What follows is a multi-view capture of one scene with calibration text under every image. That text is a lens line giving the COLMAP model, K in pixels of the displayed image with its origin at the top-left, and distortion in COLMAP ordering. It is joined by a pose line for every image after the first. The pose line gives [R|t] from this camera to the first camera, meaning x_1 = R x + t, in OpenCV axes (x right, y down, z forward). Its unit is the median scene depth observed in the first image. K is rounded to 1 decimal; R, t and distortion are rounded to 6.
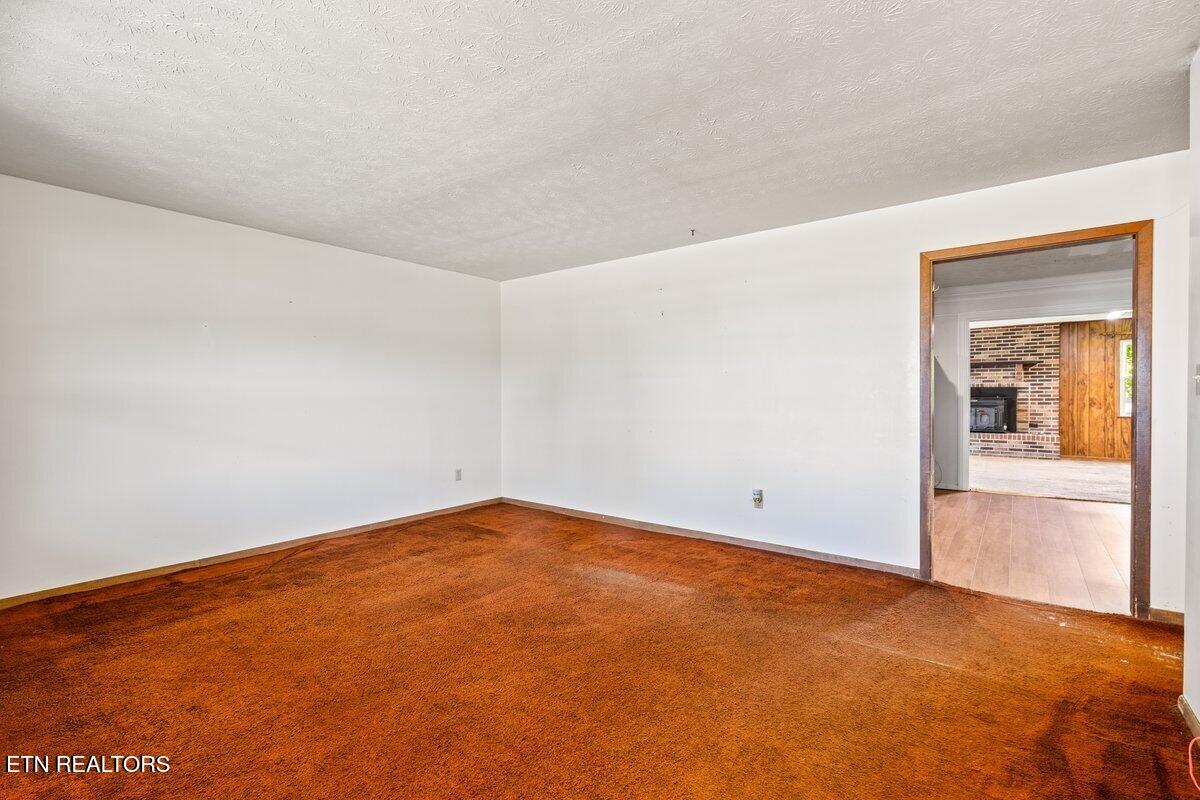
lens RADIAL K [[531.6, 0, 597.9], [0, 531.6, 402.1], [0, 0, 1]] dist [-0.001683, -0.001040]
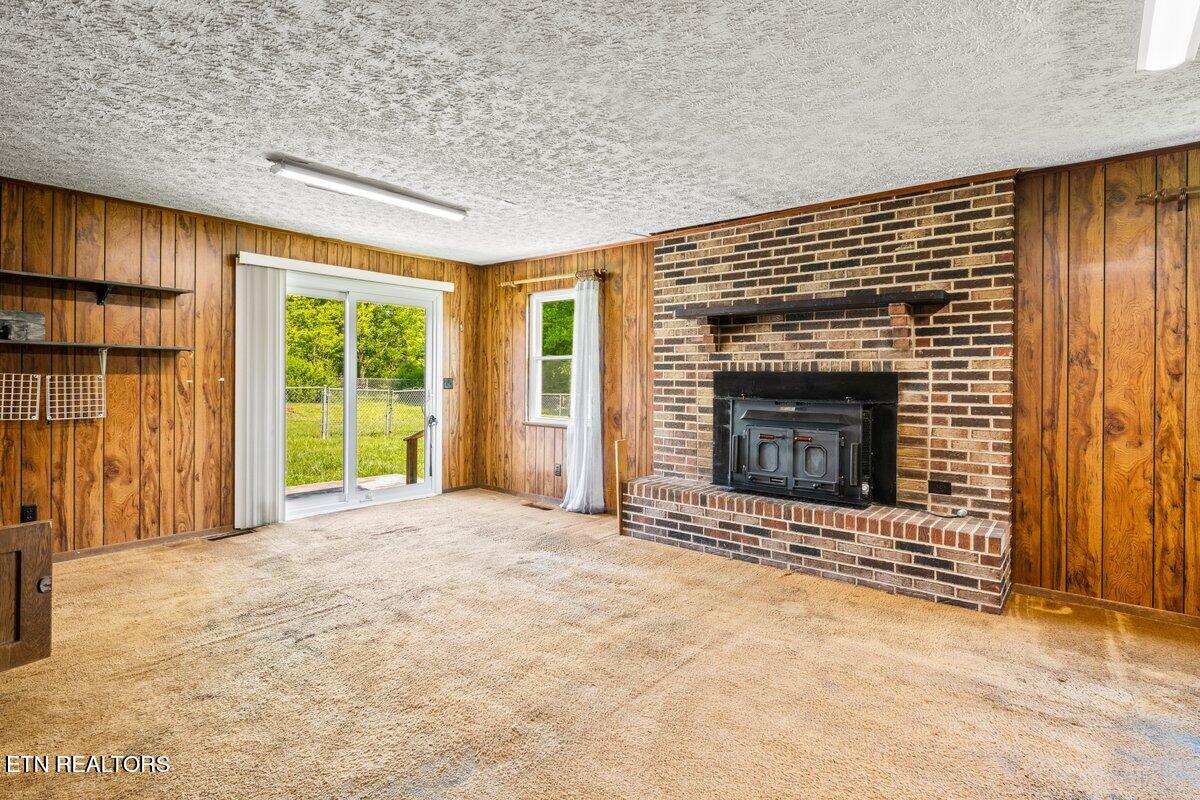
lens RADIAL K [[597.8, 0, 589.5], [0, 597.8, 381.7], [0, 0, 1]] dist [-0.006514, -0.000293]
pose [[0.999414, 0.015880, -0.030313, 0.619582], [-0.016304, 0.999772, -0.013784, -0.013903], [0.030087, 0.014270, 0.999445, 0.627016]]
